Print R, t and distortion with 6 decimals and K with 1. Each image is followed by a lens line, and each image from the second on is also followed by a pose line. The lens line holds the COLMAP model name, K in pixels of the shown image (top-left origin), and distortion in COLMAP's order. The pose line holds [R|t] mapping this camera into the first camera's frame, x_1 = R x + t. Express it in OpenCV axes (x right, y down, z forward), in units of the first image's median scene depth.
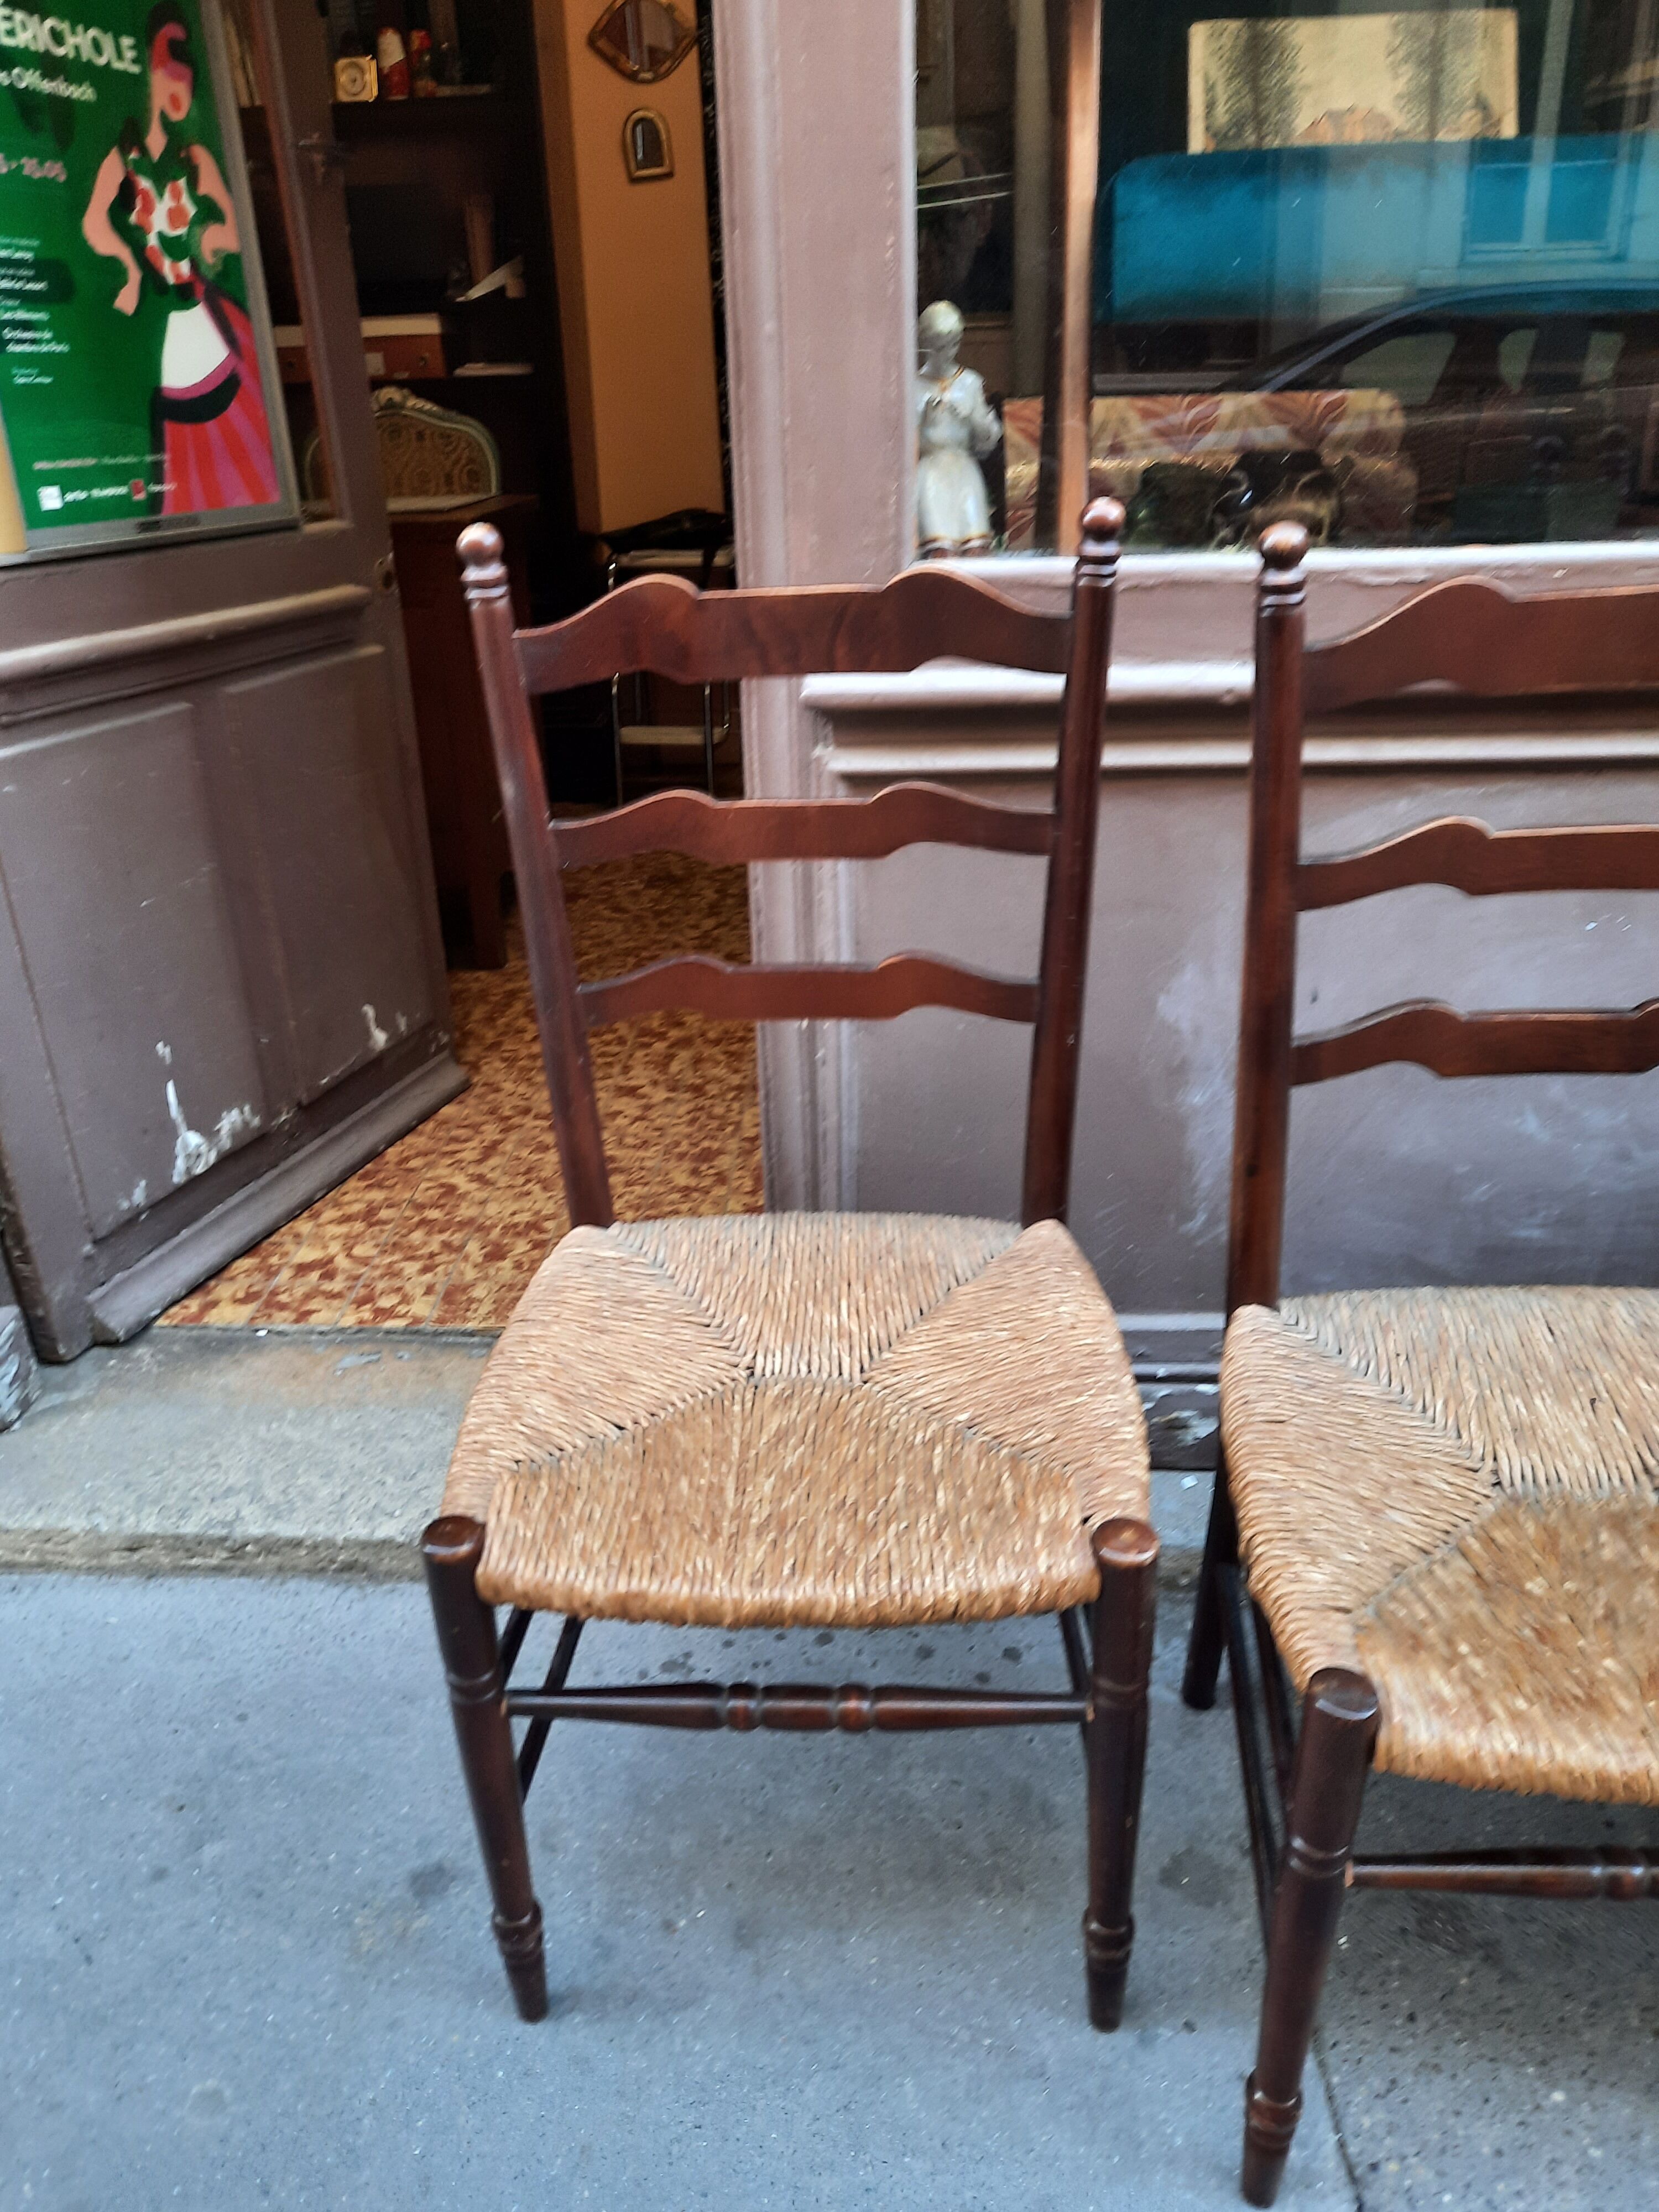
lens RADIAL K [[1626.3, 0, 800.8], [0, 1626.3, 1109.7], [0, 0, 1]] dist [0.017798, -0.017111]
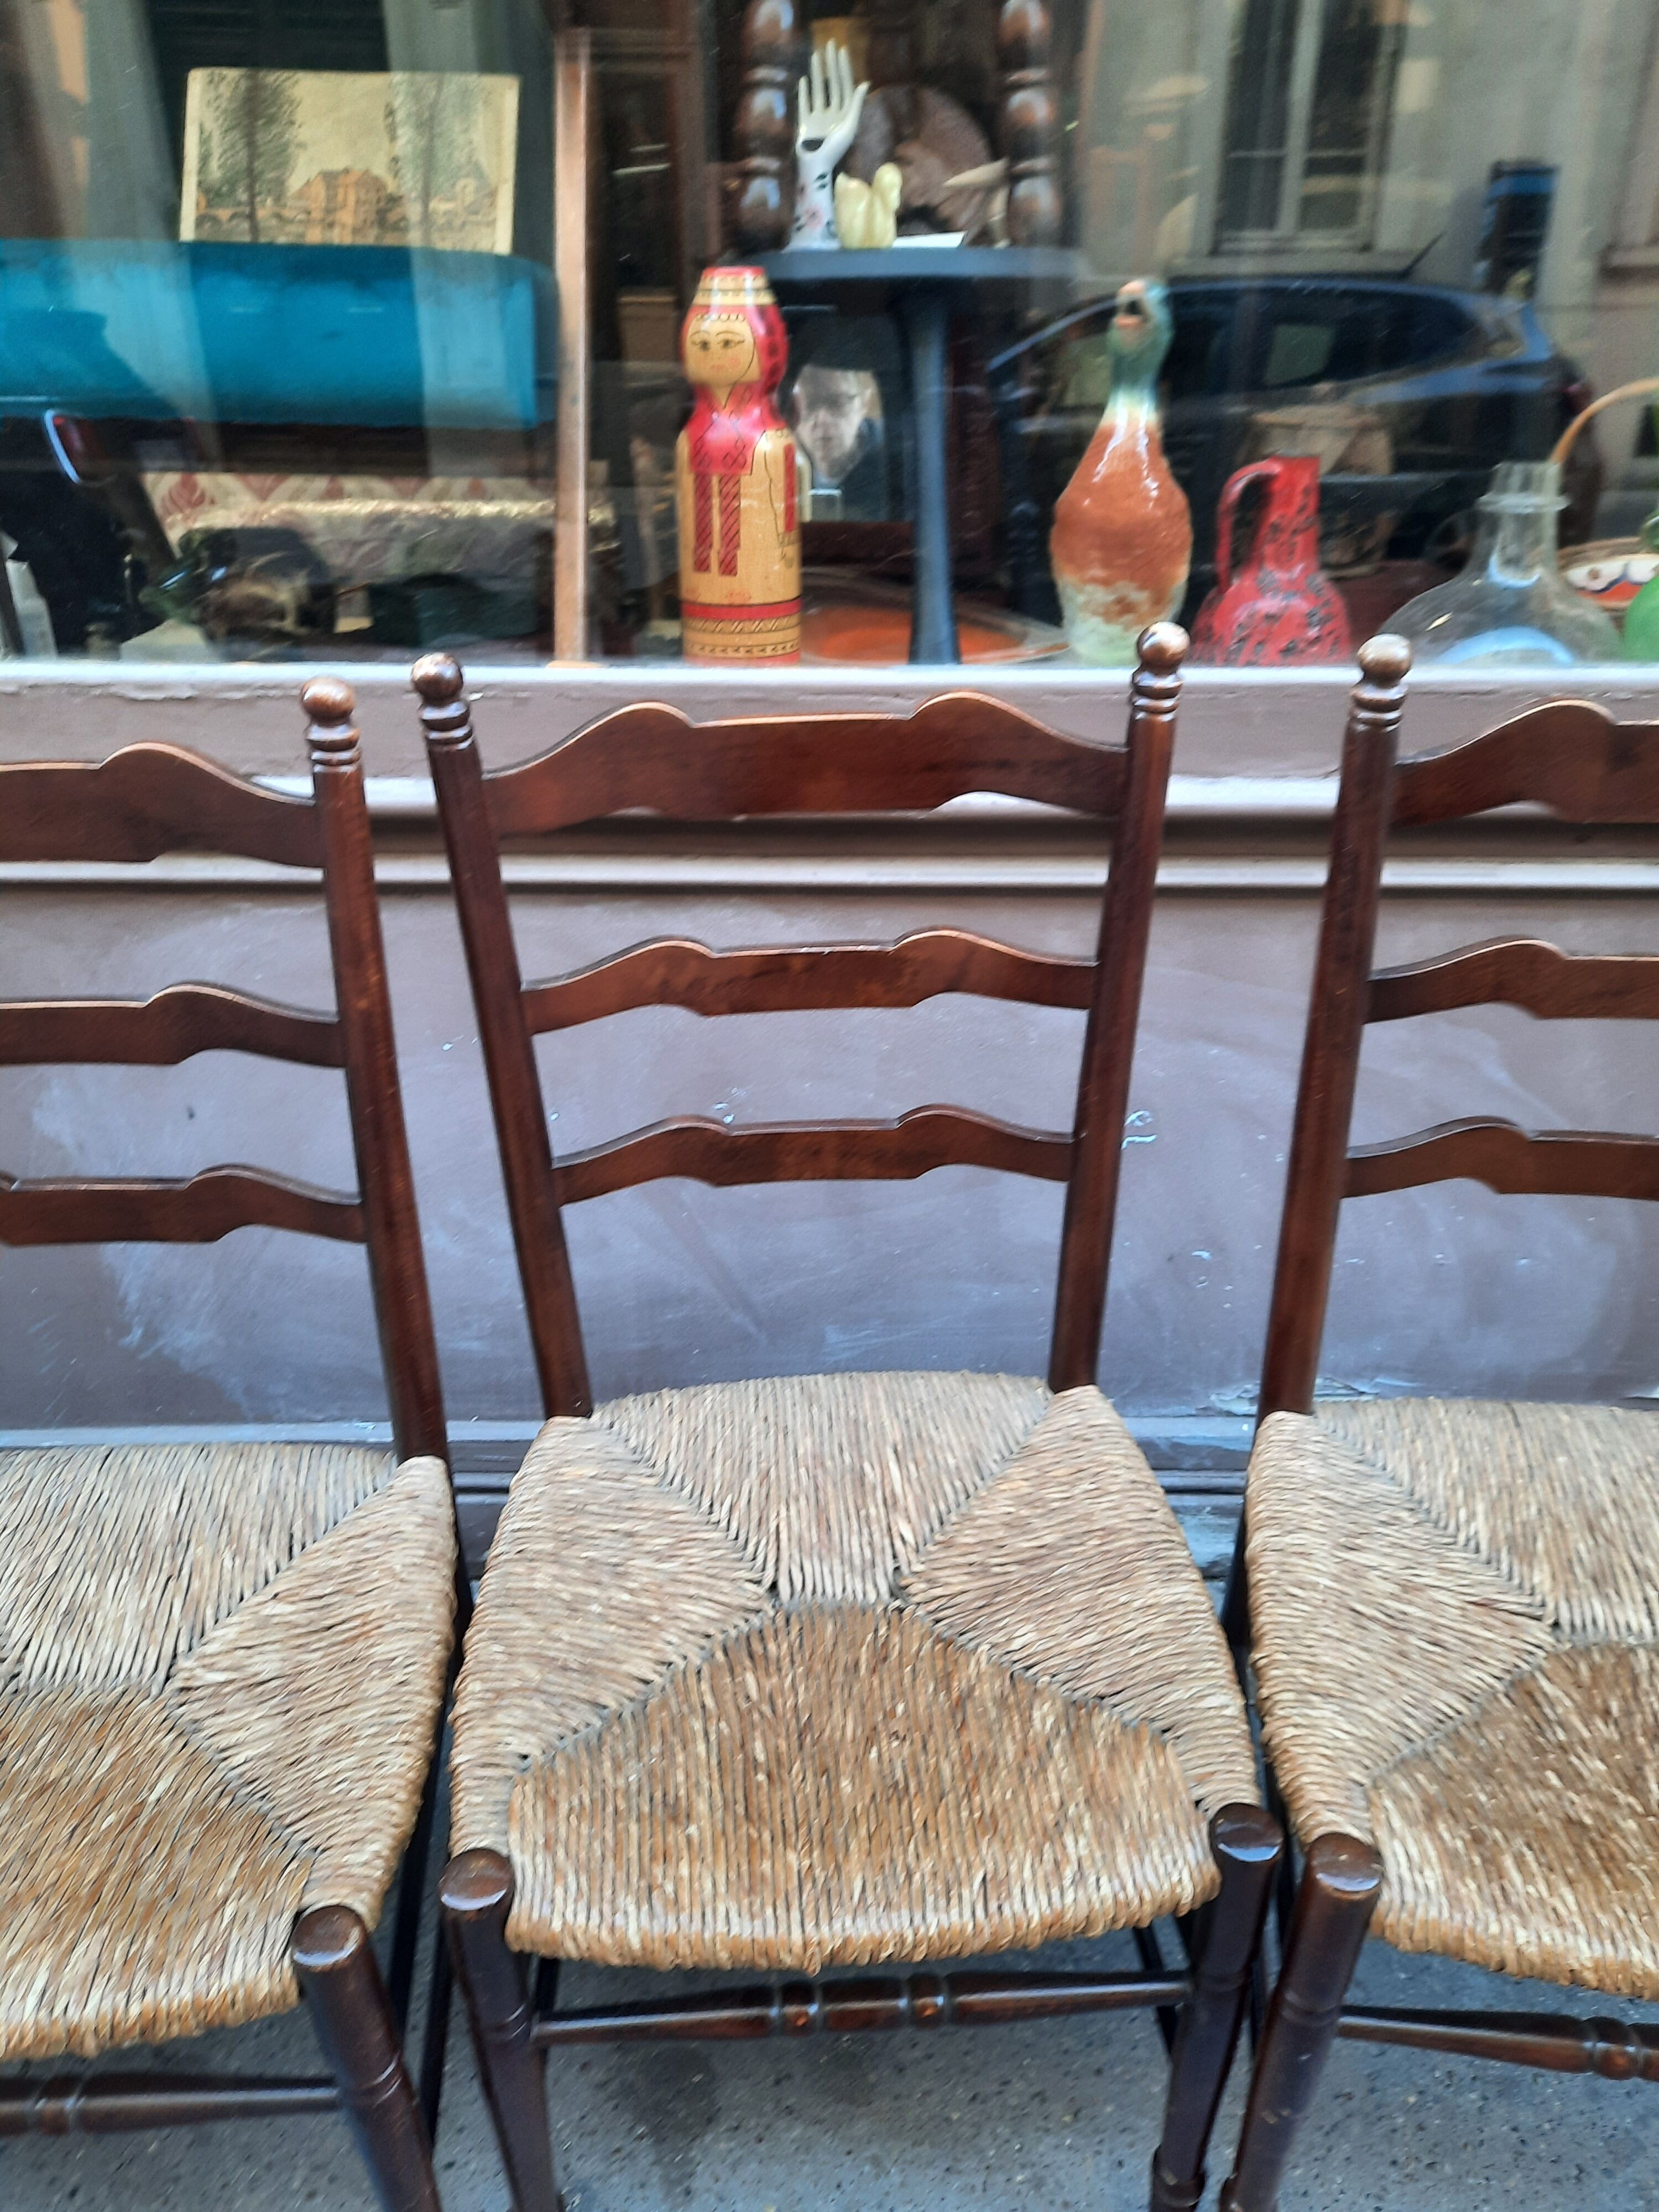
lens RADIAL K [[1626.3, 0, 835.9], [0, 1626.3, 1112.2], [0, 0, 1]] dist [0.017798, -0.017111]
pose [[0.997145, 0.000507, 0.075507, 0.729604], [-0.002619, 0.999608, 0.027876, -0.114507], [-0.075463, -0.027995, 0.996756, 0.007522]]
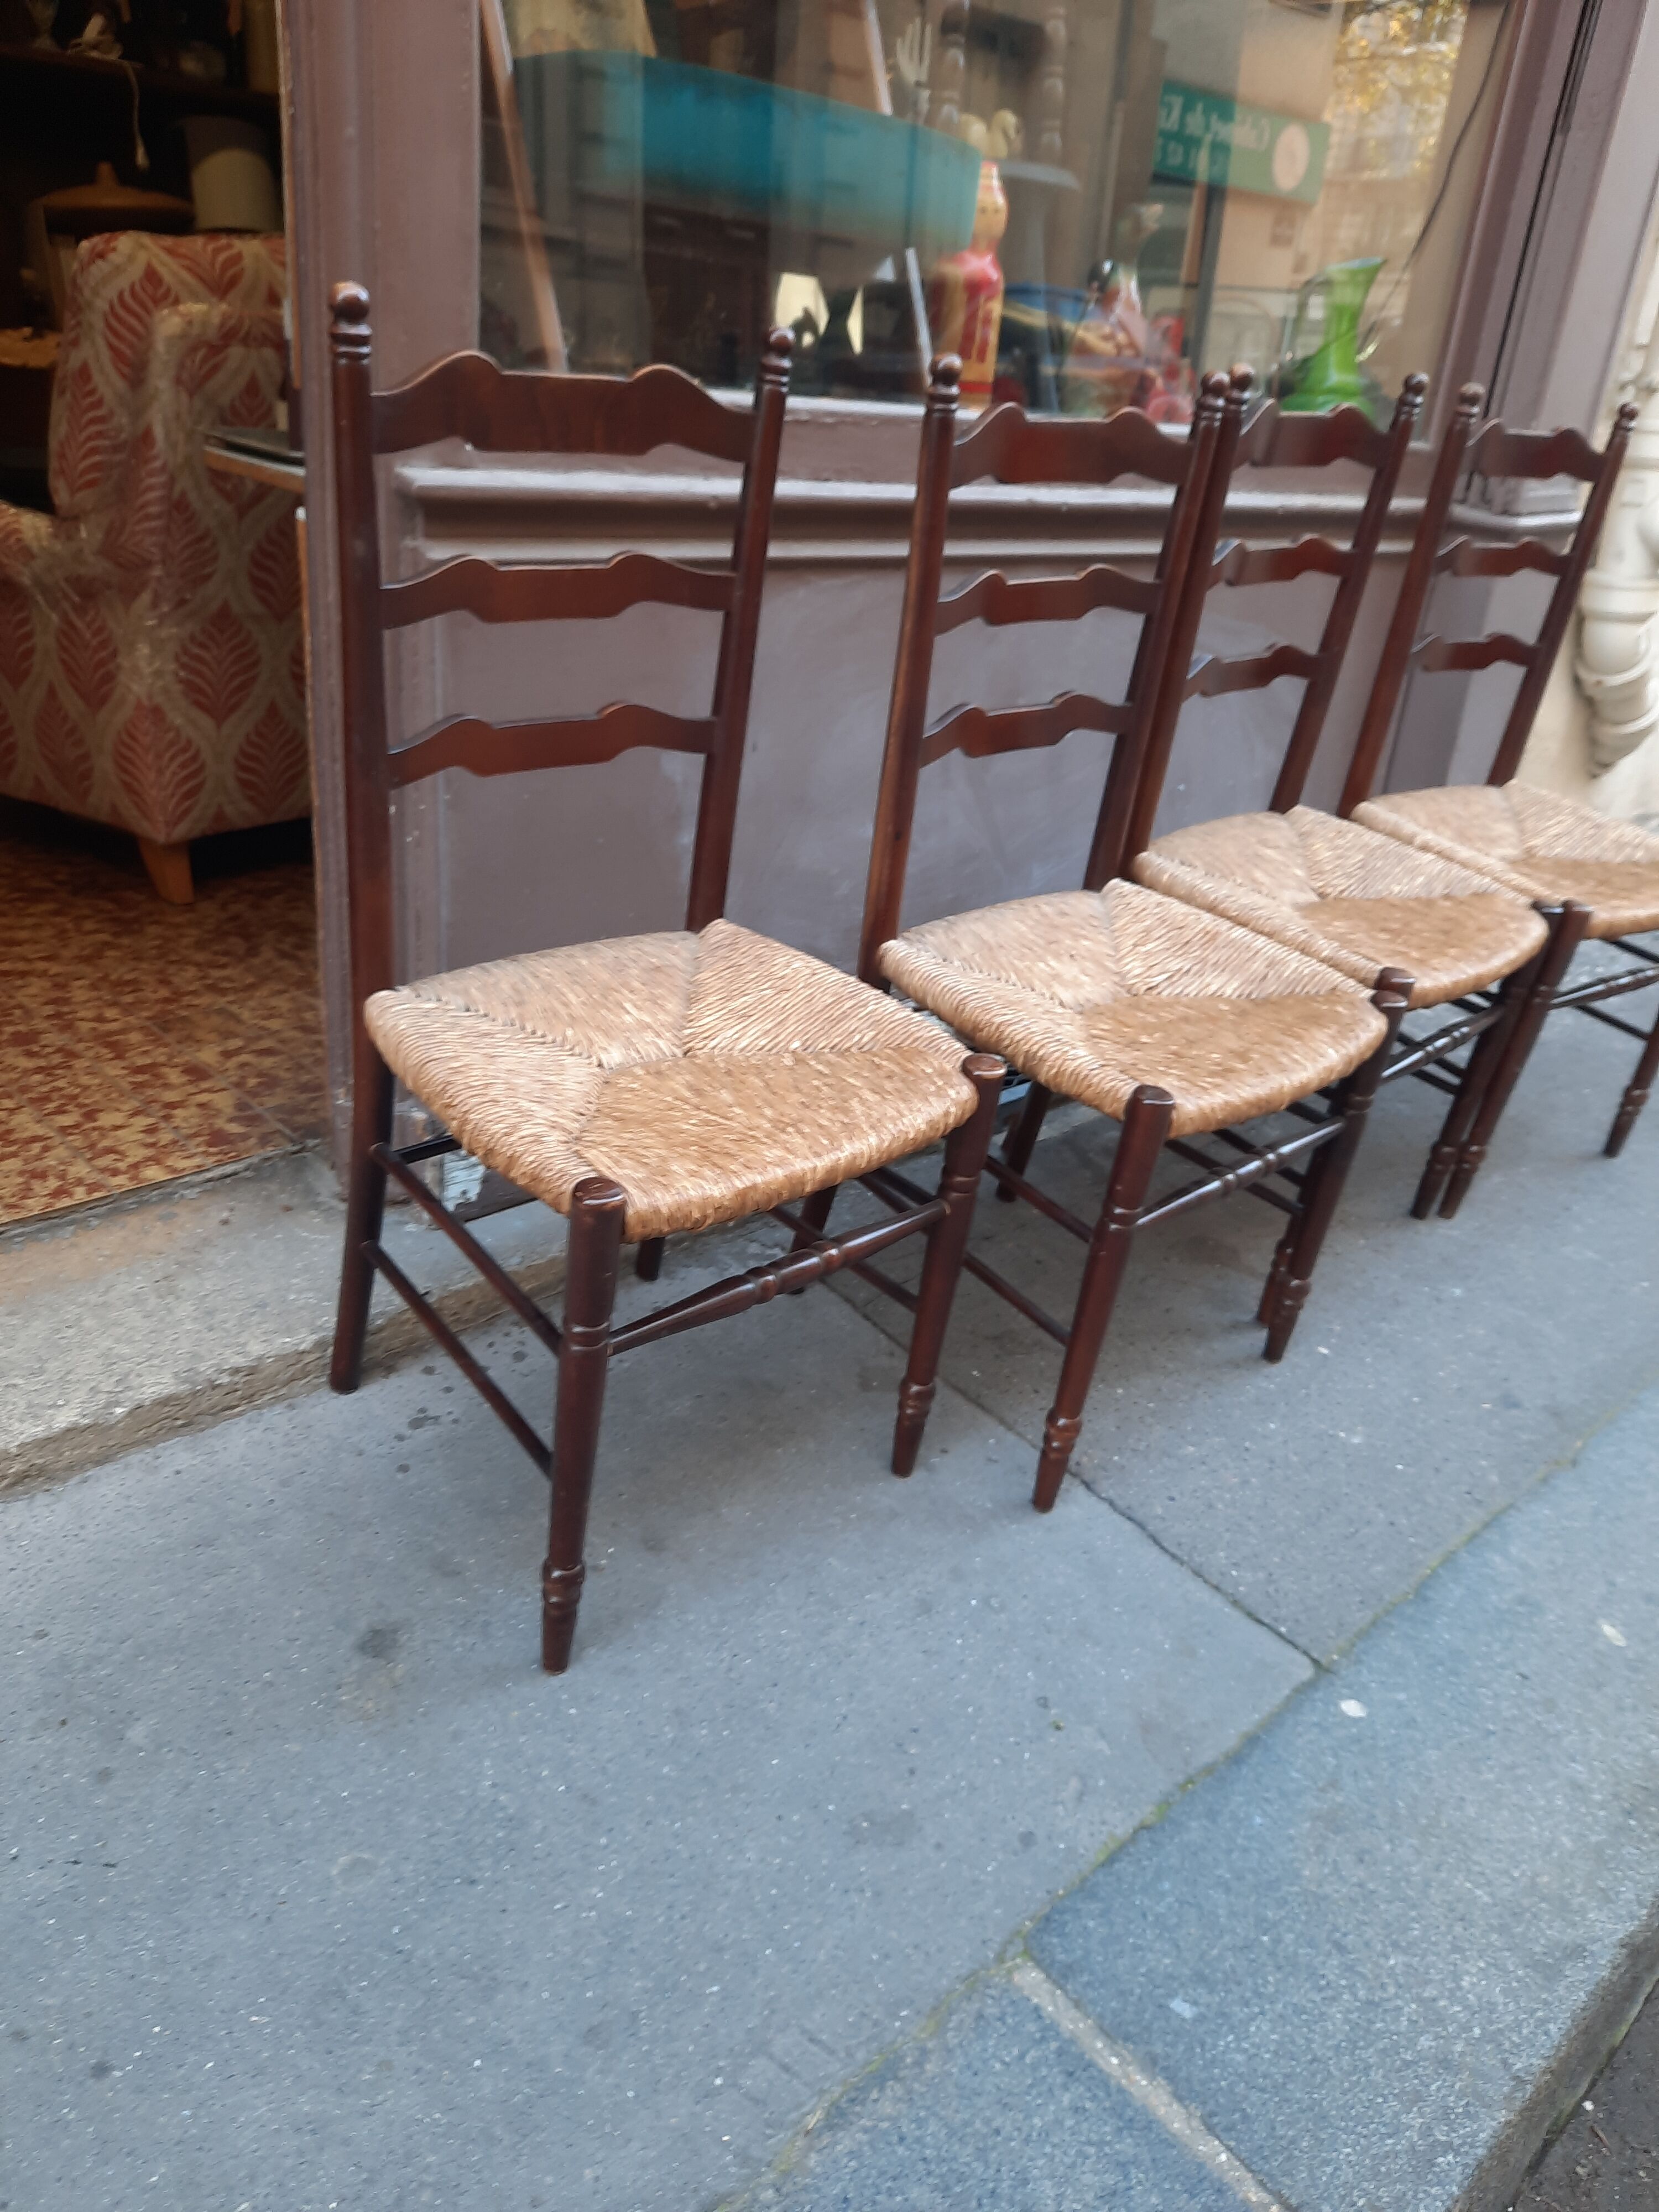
lens RADIAL K [[1626.3, 0, 830.7], [0, 1626.3, 1117.9], [0, 0, 1]] dist [0.017798, -0.017111]
pose [[0.687492, -0.227413, 0.689665, -0.720477], [0.192705, 0.972784, 0.128672, 0.075550], [-0.700157, 0.044441, 0.712605, 0.046950]]
